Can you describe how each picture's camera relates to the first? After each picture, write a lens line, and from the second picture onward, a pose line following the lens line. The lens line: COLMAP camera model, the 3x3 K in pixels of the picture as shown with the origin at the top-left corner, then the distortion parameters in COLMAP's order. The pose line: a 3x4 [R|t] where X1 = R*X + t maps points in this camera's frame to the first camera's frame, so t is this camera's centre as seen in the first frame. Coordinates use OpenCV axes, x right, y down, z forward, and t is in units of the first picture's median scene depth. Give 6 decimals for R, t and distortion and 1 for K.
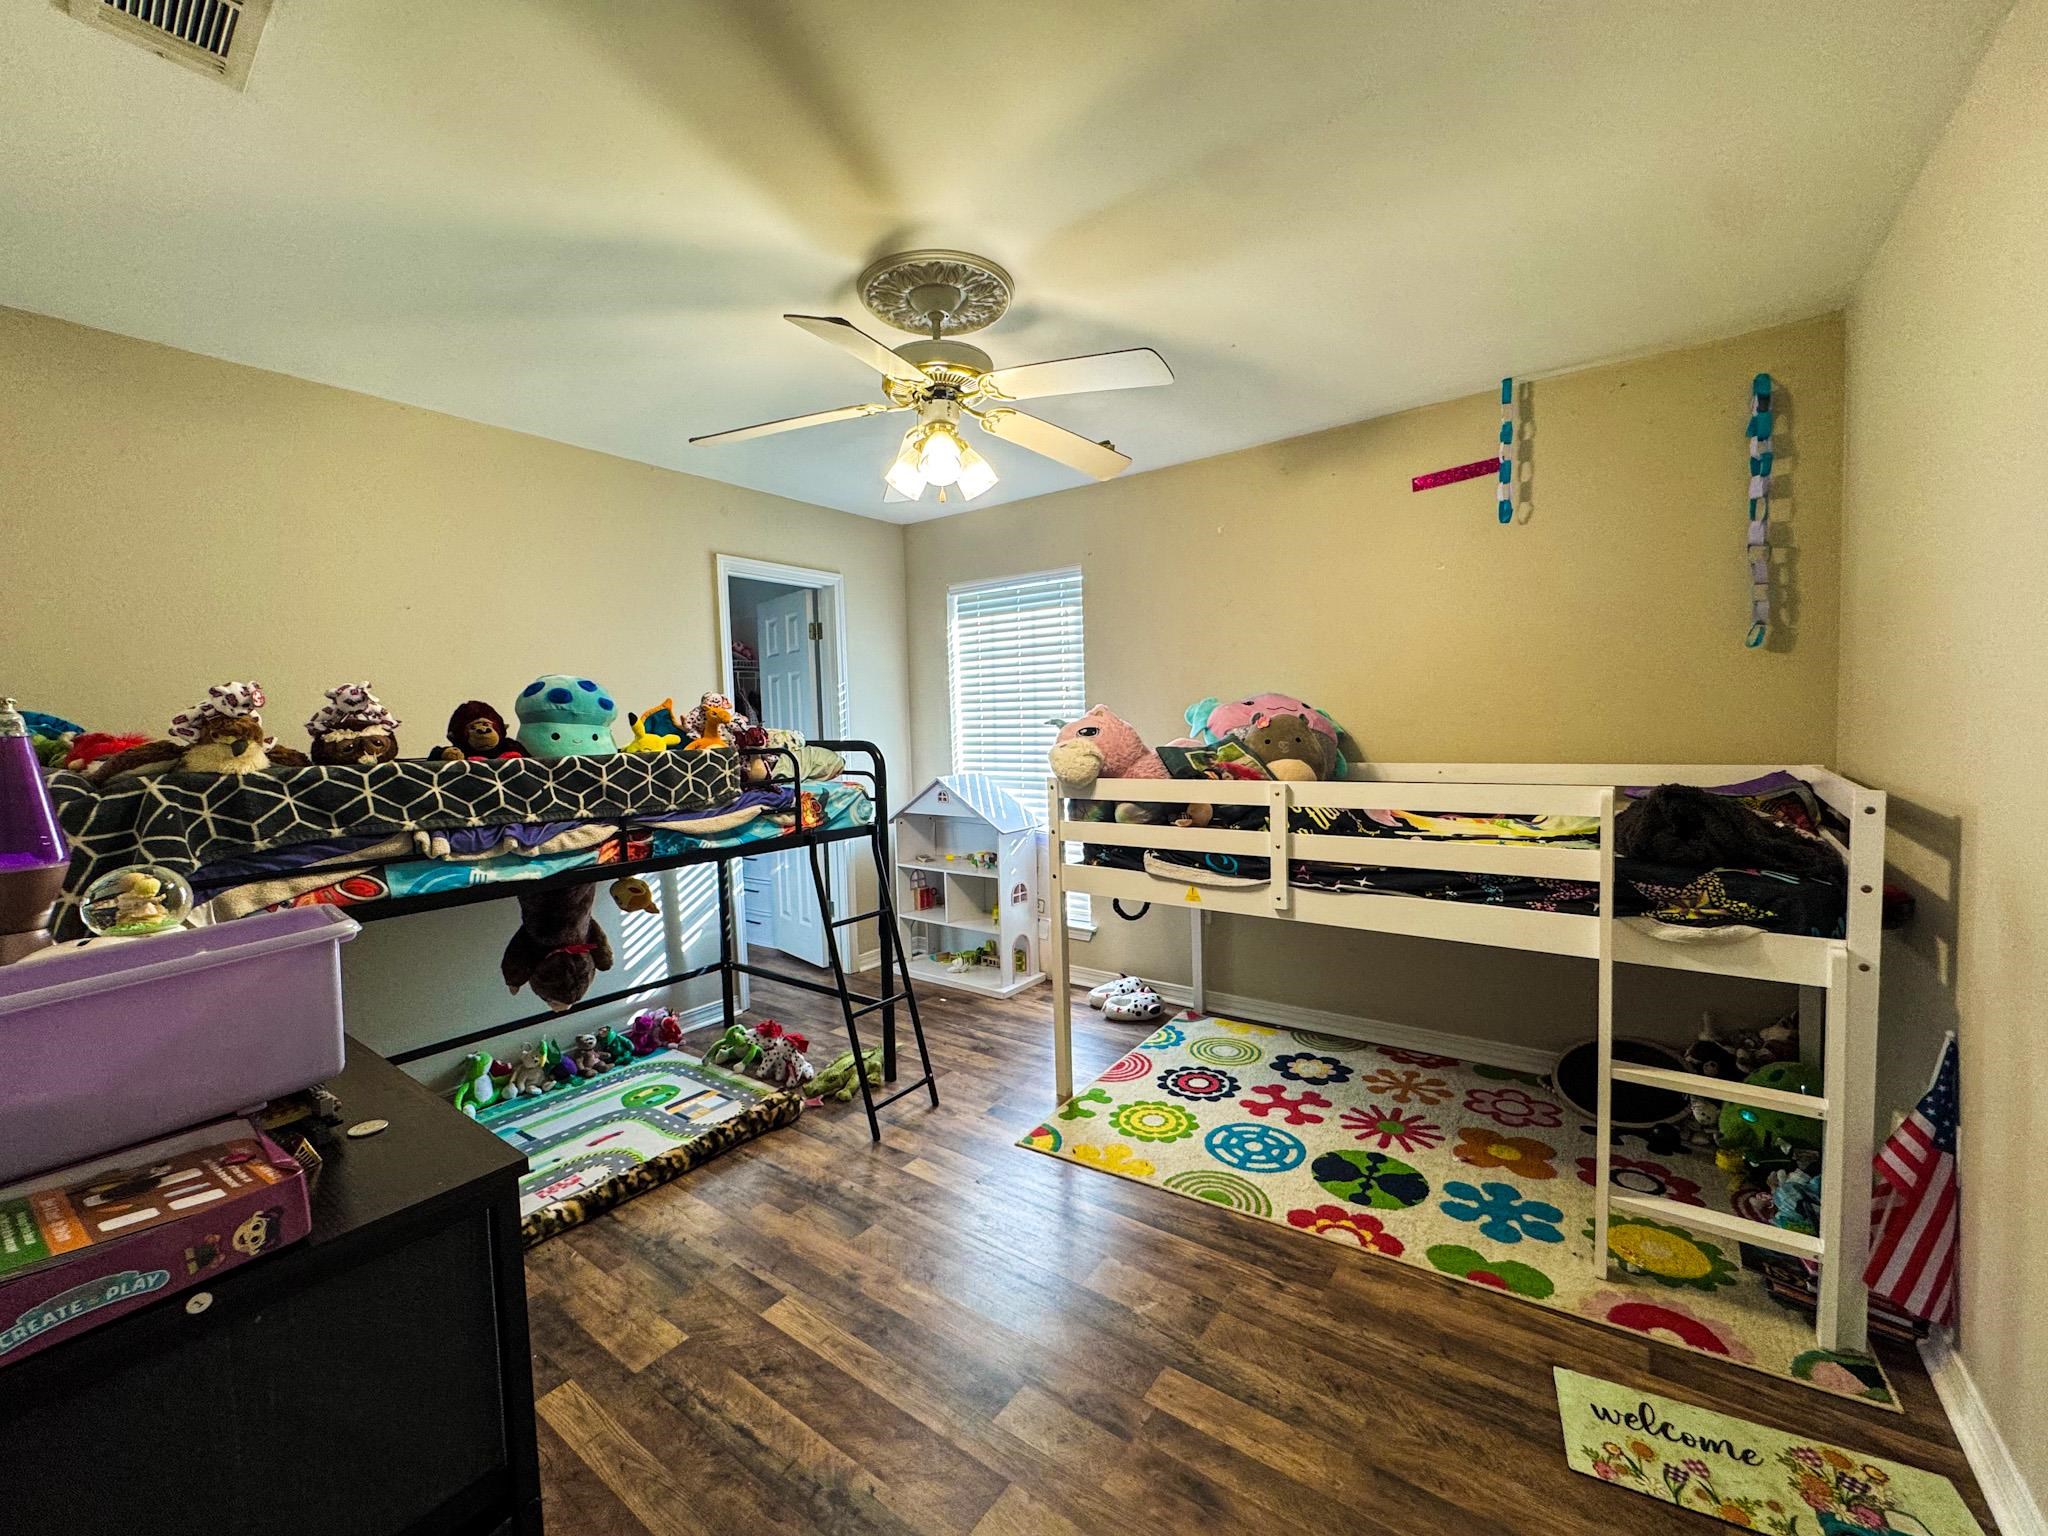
lens RADIAL K [[813.7, 0, 1024.0], [0, 813.7, 768.0], [0, 0, 1]] dist [-0.003318, 0.000077]
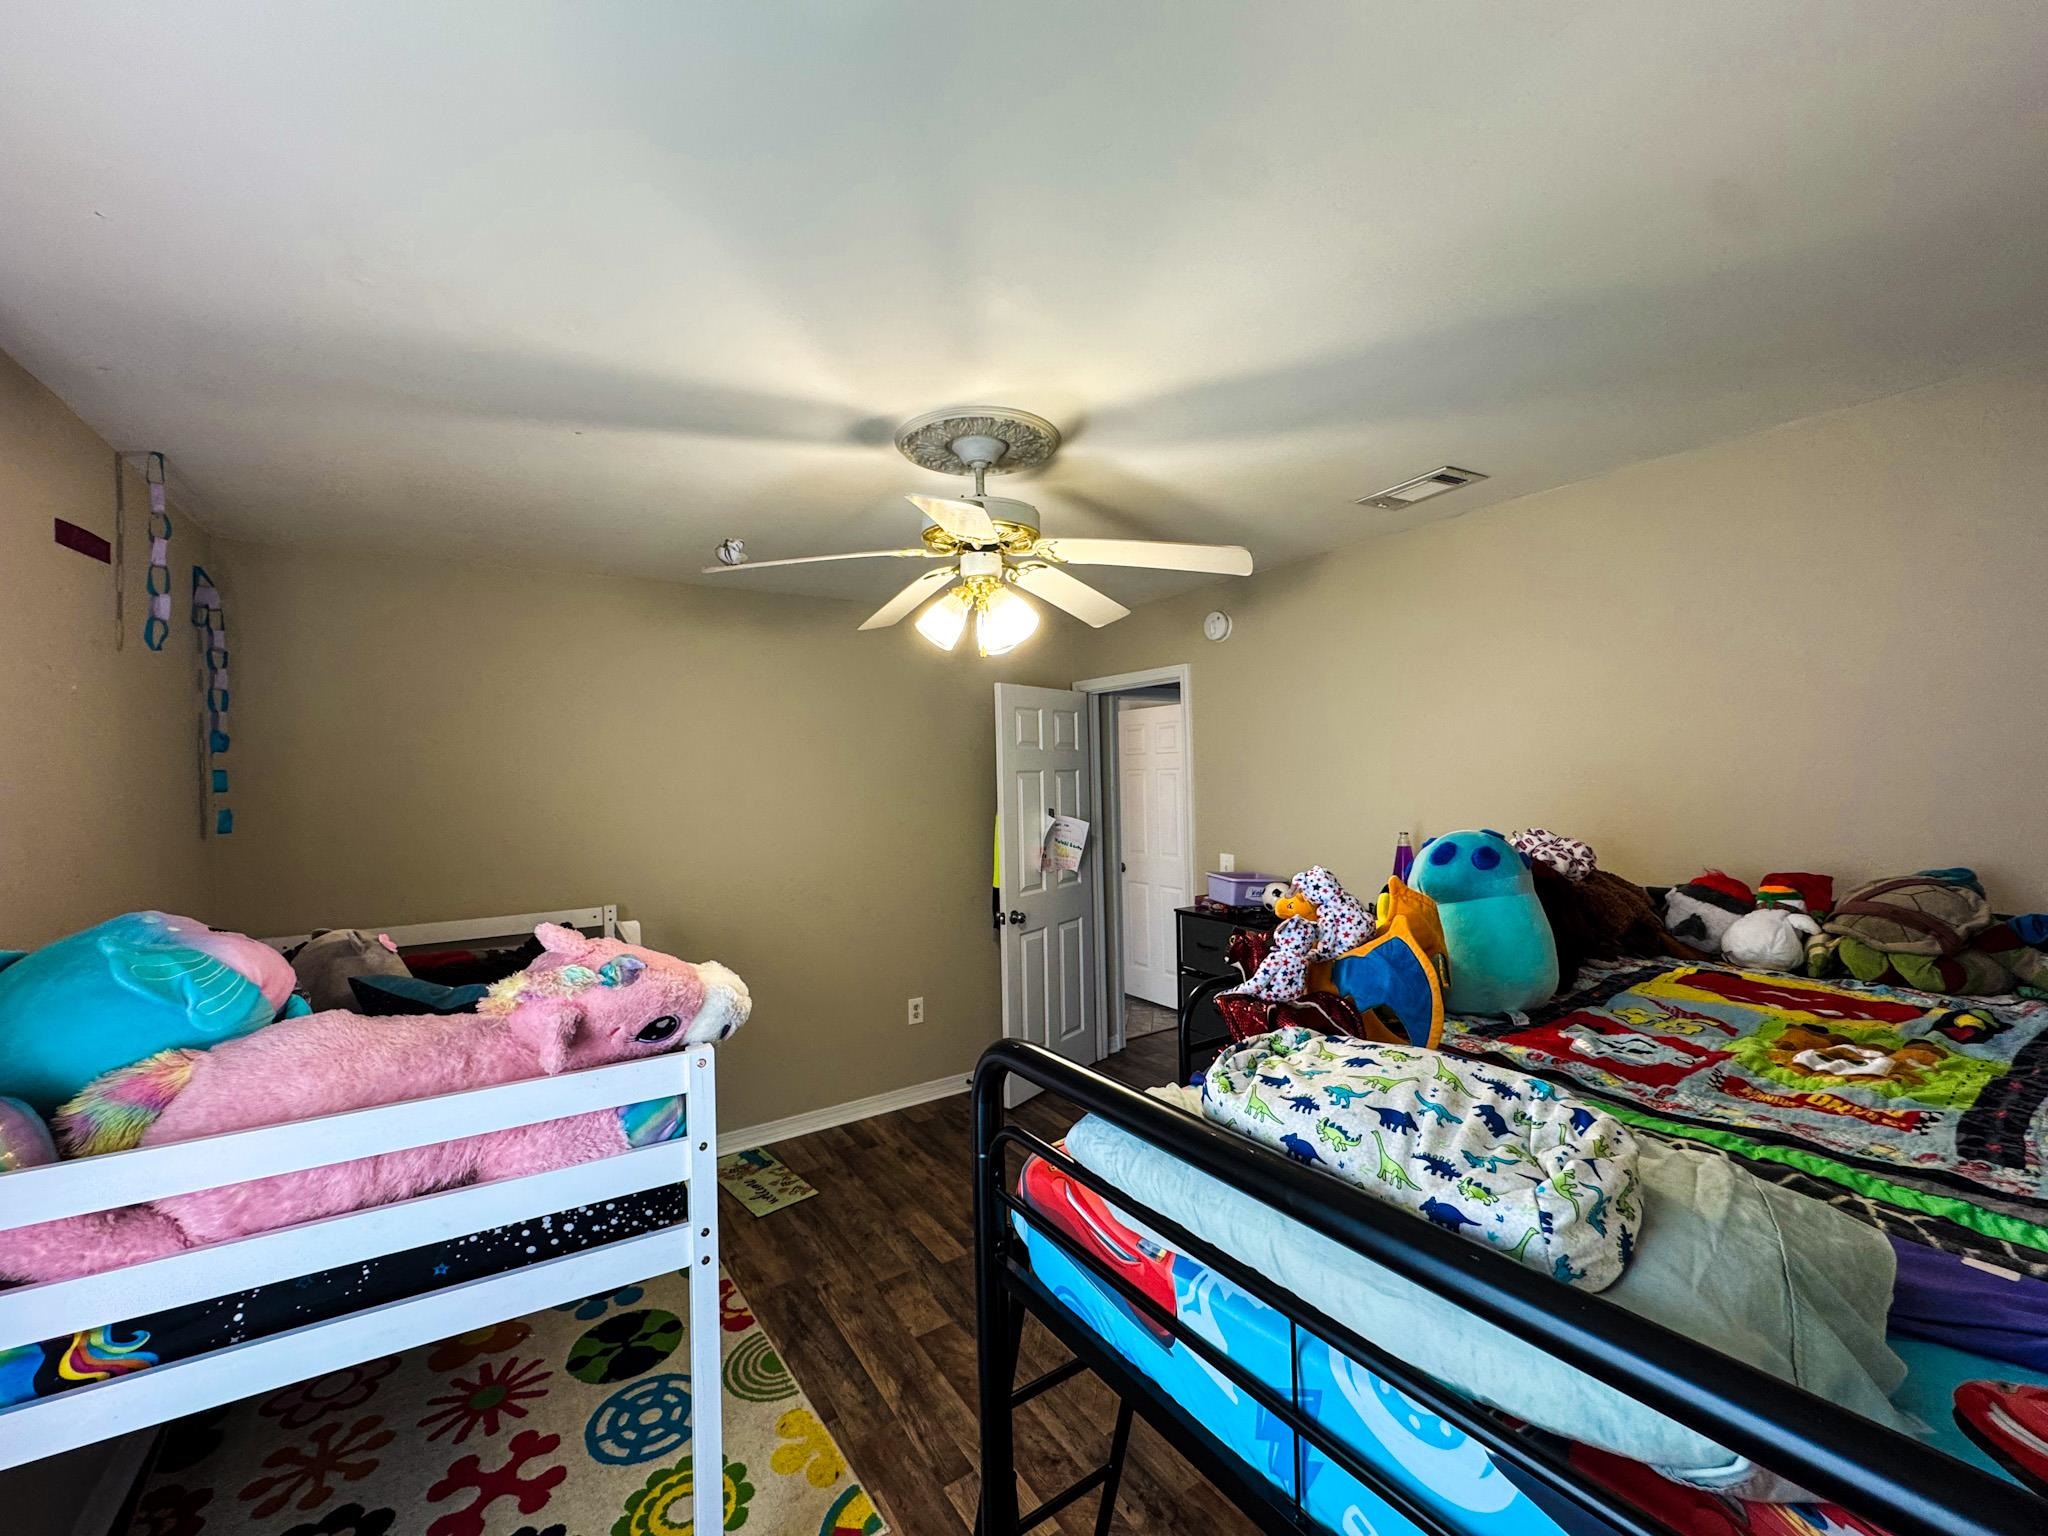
lens RADIAL K [[813.7, 0, 1024.0], [0, 813.7, 768.0], [0, 0, 1]] dist [-0.003318, 0.000077]
pose [[-0.937976, 0.049689, 0.343122, -0.371486], [0.064144, 0.997462, 0.030900, -0.187307], [-0.340716, 0.050993, -0.938782, 1.518816]]
